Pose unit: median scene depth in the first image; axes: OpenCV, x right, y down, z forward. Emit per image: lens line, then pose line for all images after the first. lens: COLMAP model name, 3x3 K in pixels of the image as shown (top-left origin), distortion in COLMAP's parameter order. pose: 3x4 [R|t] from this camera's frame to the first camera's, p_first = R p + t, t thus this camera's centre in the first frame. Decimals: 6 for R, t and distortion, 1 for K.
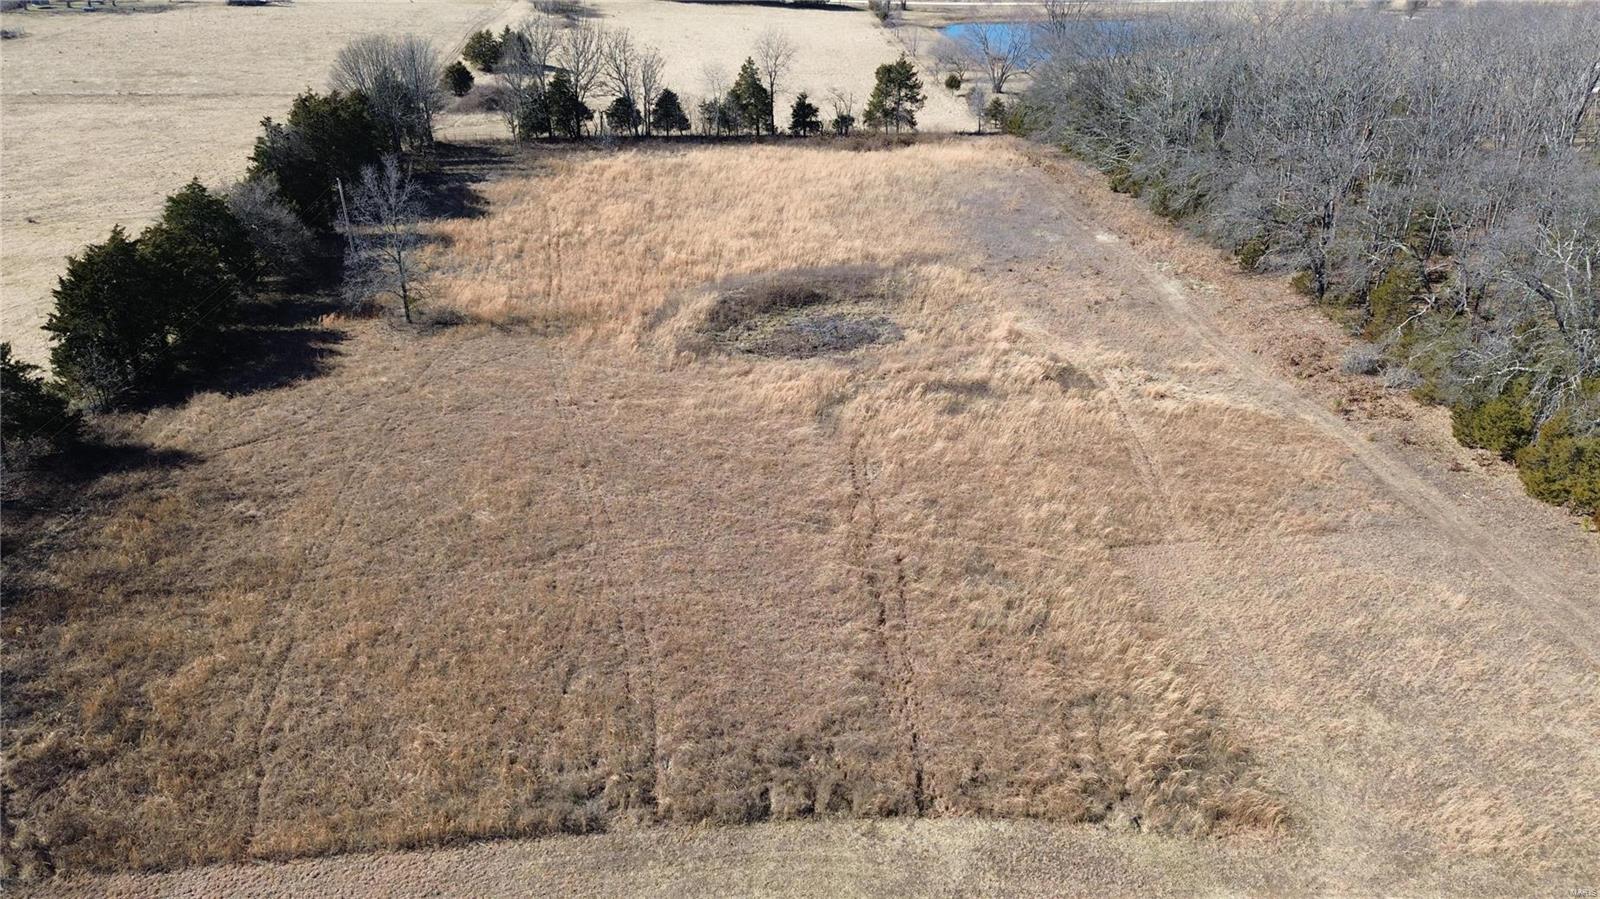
lens RADIAL K [[1122.6, 0, 800.0], [0, 1122.6, 449.5], [0, 0, 1]] dist [0.074965, -0.072472]
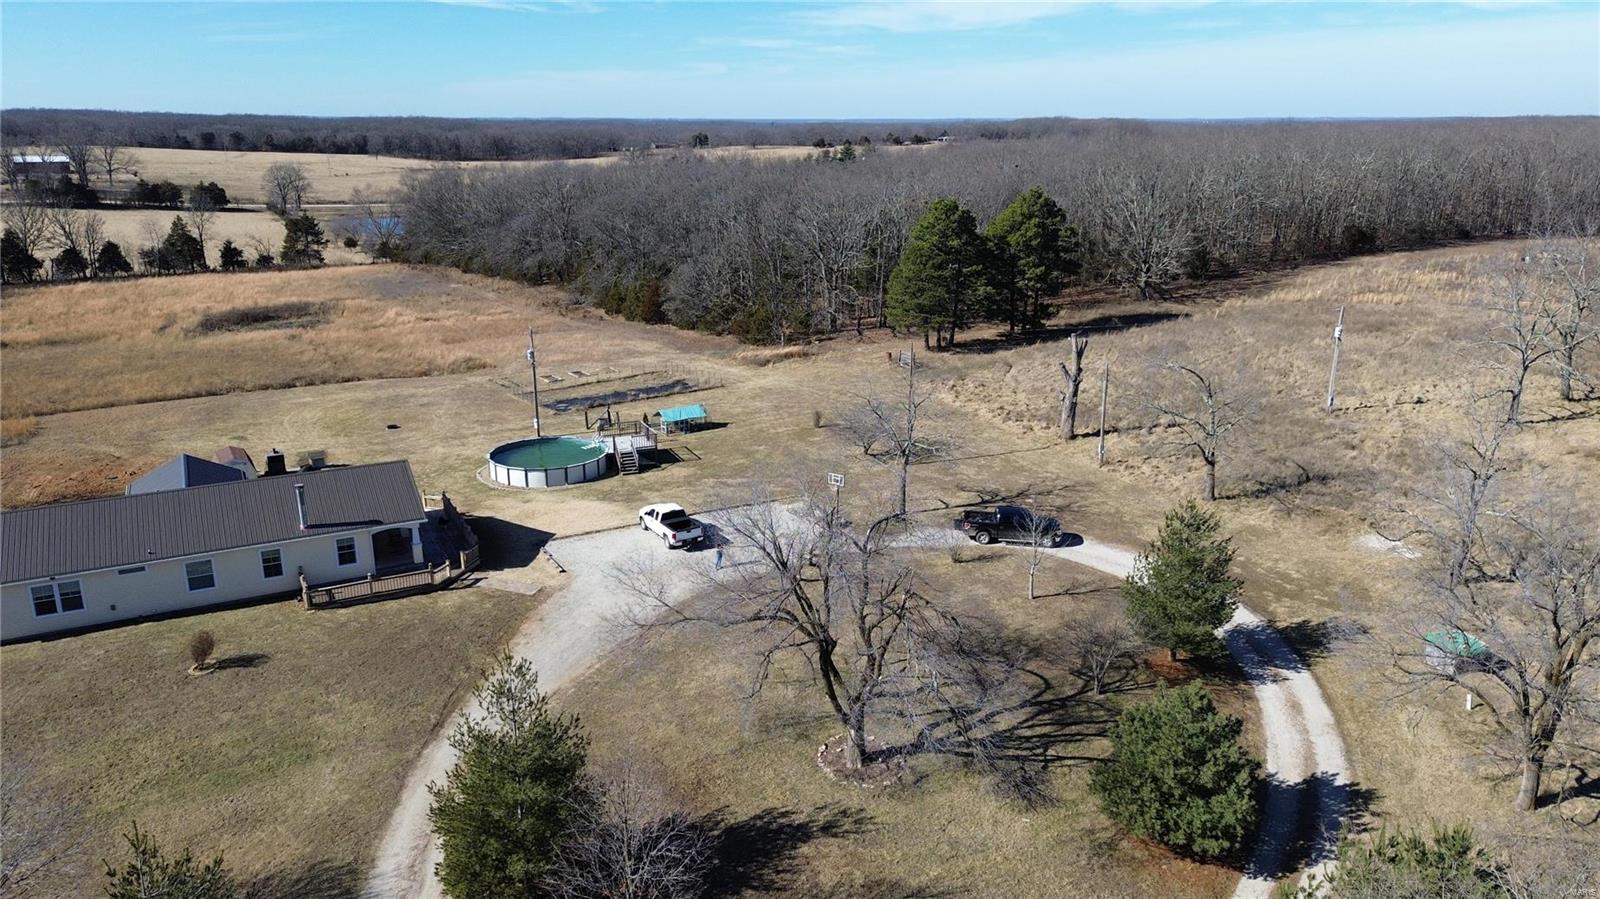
lens RADIAL K [[1149.7, 0, 800.0], [0, 1149.7, 449.5], [0, 0, 1]] dist [0.061574, -0.056726]
pose [[0.882608, -0.128776, 0.452129, -0.055336], [0.213091, 0.966863, -0.140597, 0.264140], [-0.419041, 0.220436, 0.880802, -0.442465]]
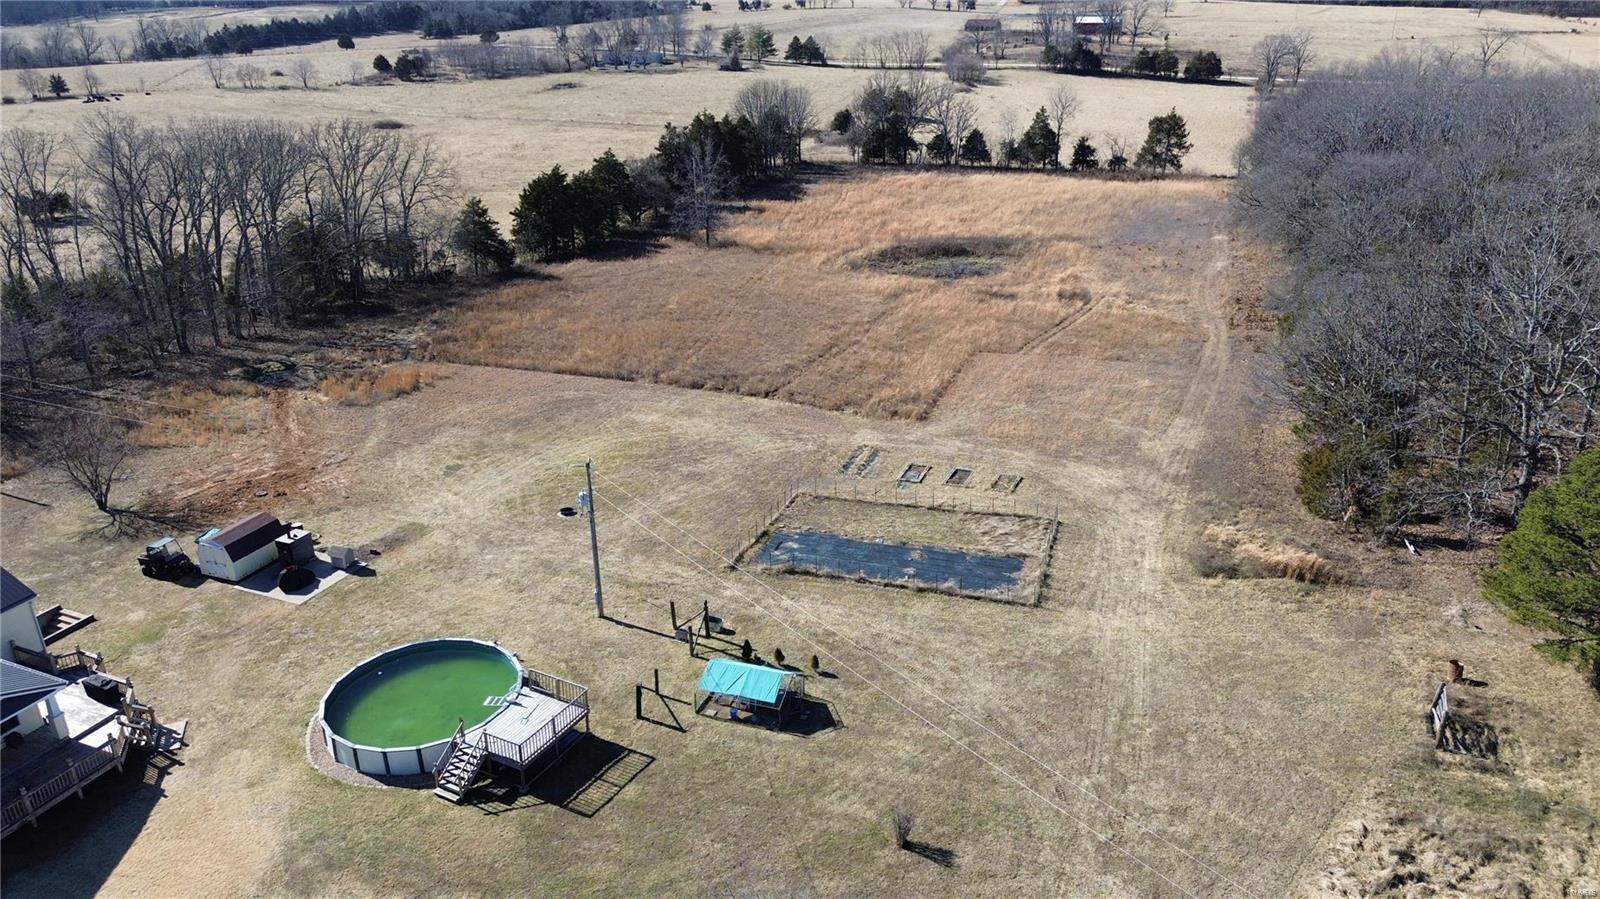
lens RADIAL K [[1122.6, 0, 800.0], [0, 1122.6, 449.5], [0, 0, 1]] dist [0.074965, -0.072472]
pose [[0.914256, 0.149216, -0.376658, 0.240319], [-0.174451, 0.984093, -0.033587, 0.117757], [0.365655, 0.096415, 0.925743, -0.226574]]
